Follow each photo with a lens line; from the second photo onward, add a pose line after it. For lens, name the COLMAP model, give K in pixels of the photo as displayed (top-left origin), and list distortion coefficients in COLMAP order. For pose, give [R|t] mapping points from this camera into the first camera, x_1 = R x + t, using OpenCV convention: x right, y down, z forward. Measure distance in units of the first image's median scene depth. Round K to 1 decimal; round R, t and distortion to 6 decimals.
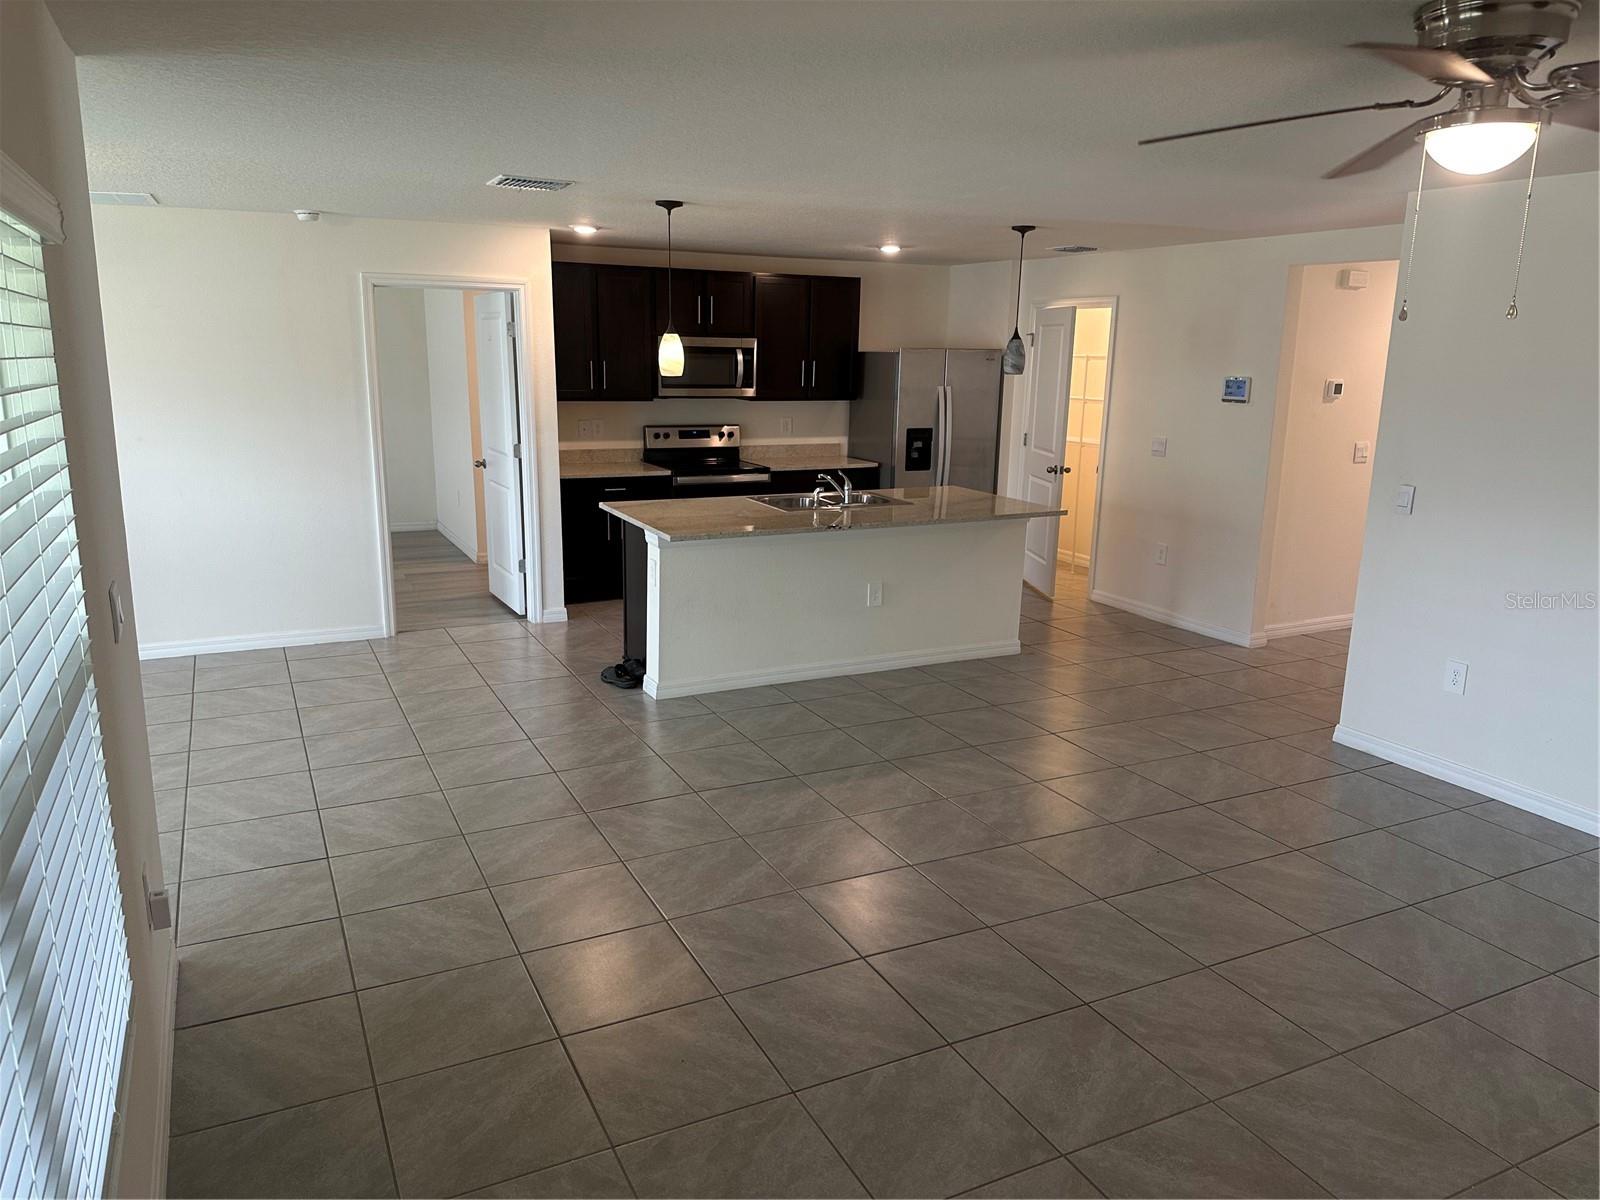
lens RADIAL K [[1119.8, 0, 796.6], [0, 1119.8, 604.6], [0, 0, 1]] dist [0.050137, -0.048587]
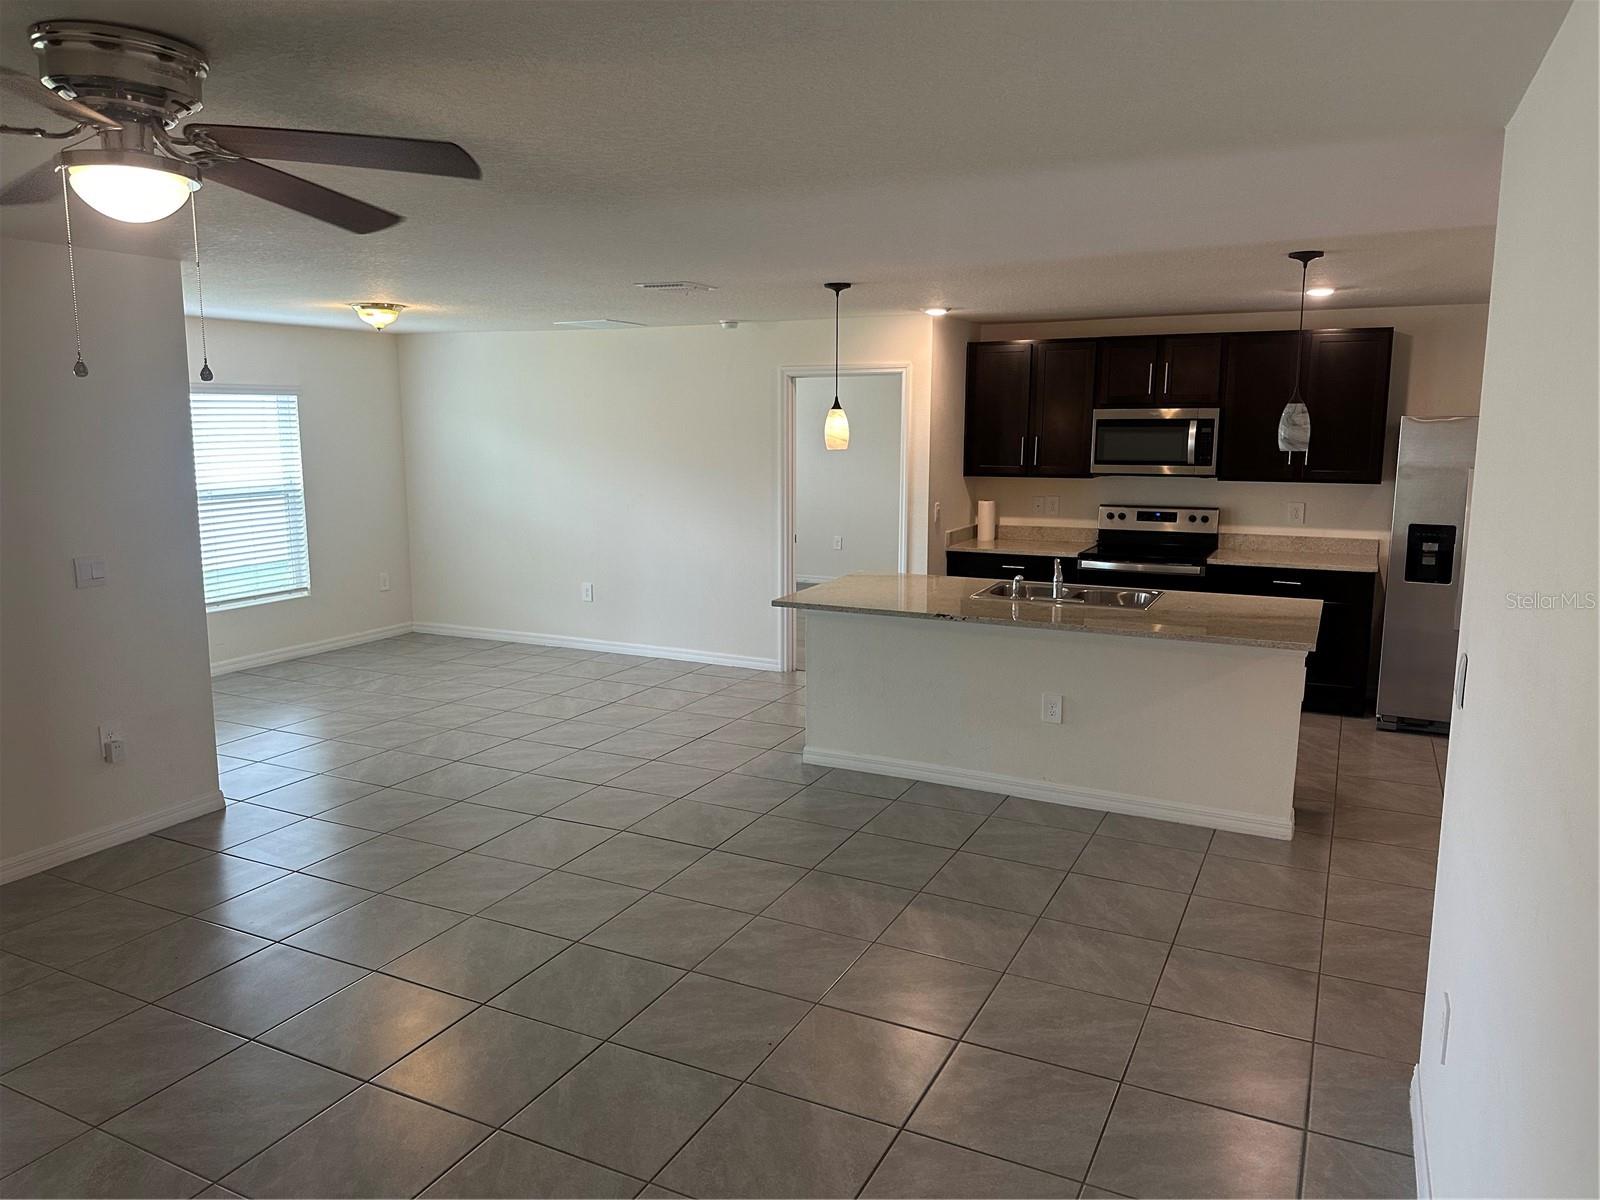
lens RADIAL K [[1119.8, 0, 785.9], [0, 1119.8, 590.2], [0, 0, 1]] dist [0.050137, -0.048587]
pose [[0.595063, 0.105595, -0.796712, 0.574257], [-0.167850, 0.985798, 0.005289, -0.063192], [0.785956, 0.130581, 0.604336, 0.302565]]
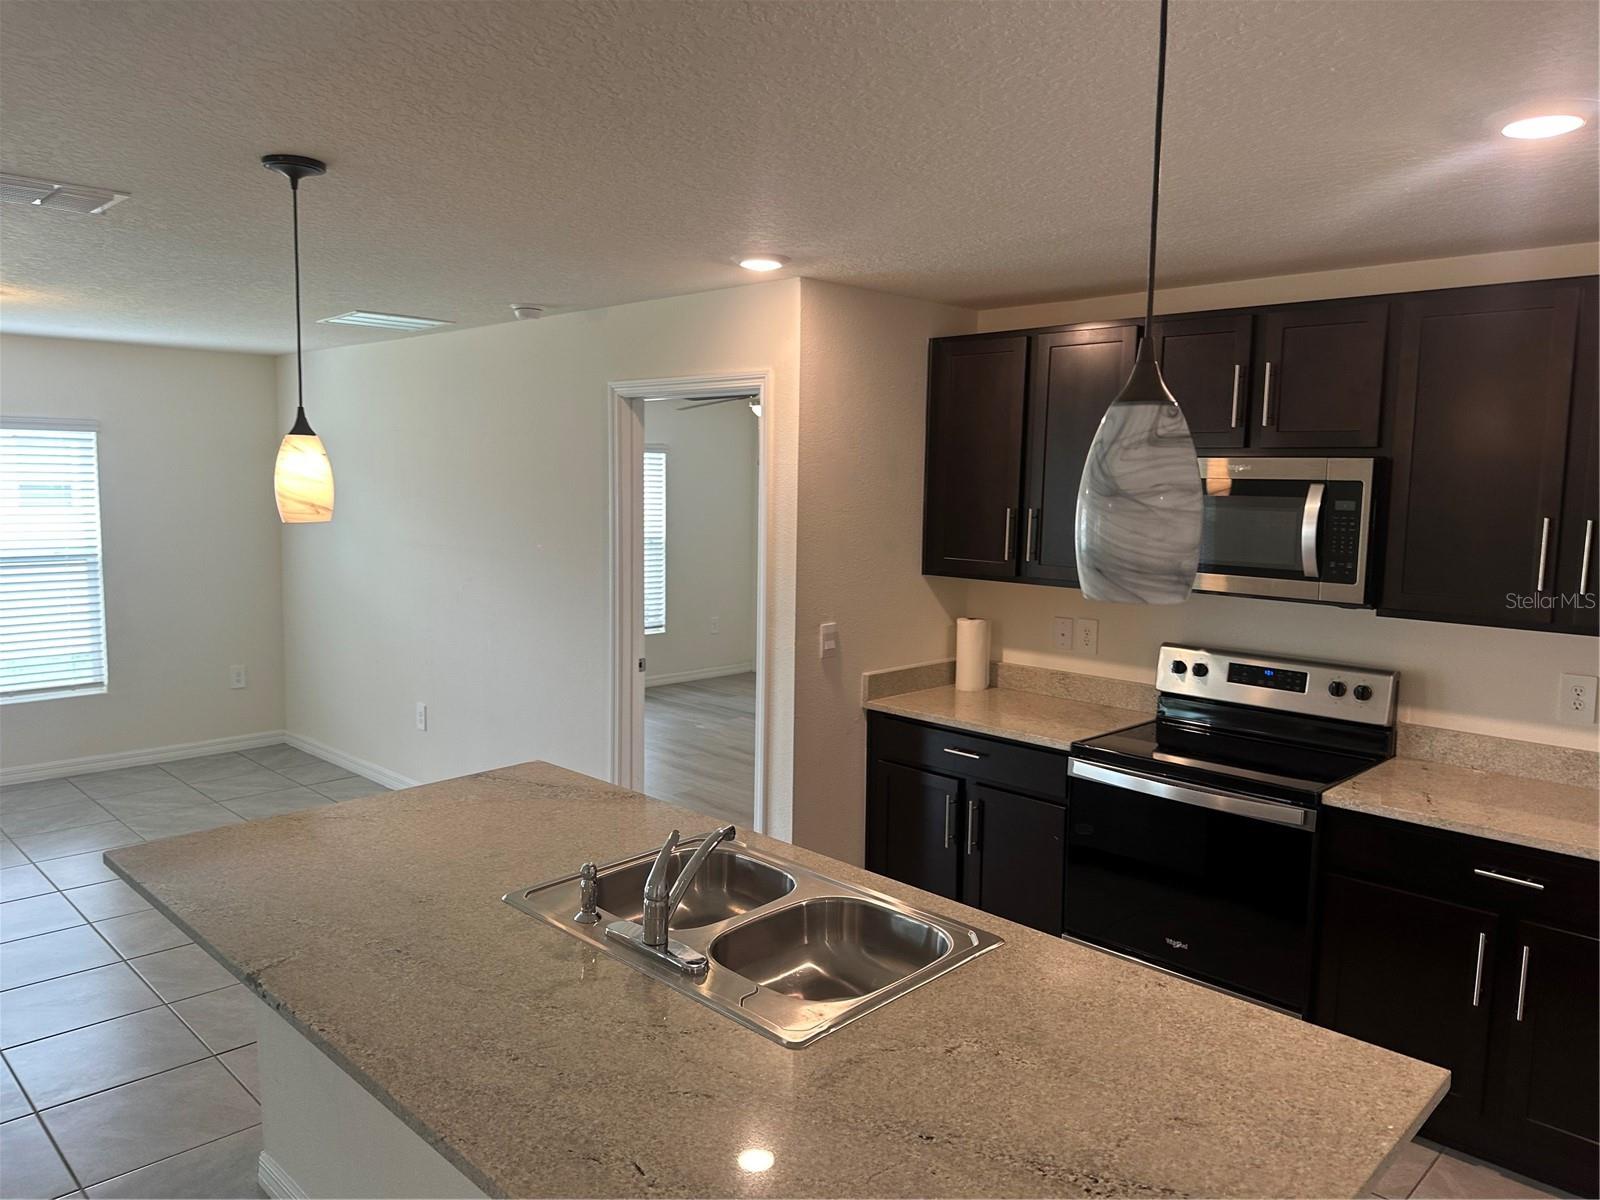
lens RADIAL K [[1119.8, 0, 786.6], [0, 1119.8, 592.8], [0, 0, 1]] dist [0.050137, -0.048587]
pose [[0.317708, 0.085935, -0.944287, 0.333646], [-0.221390, 0.975081, 0.014250, -0.189238], [0.921981, 0.204528, 0.328816, 0.861306]]
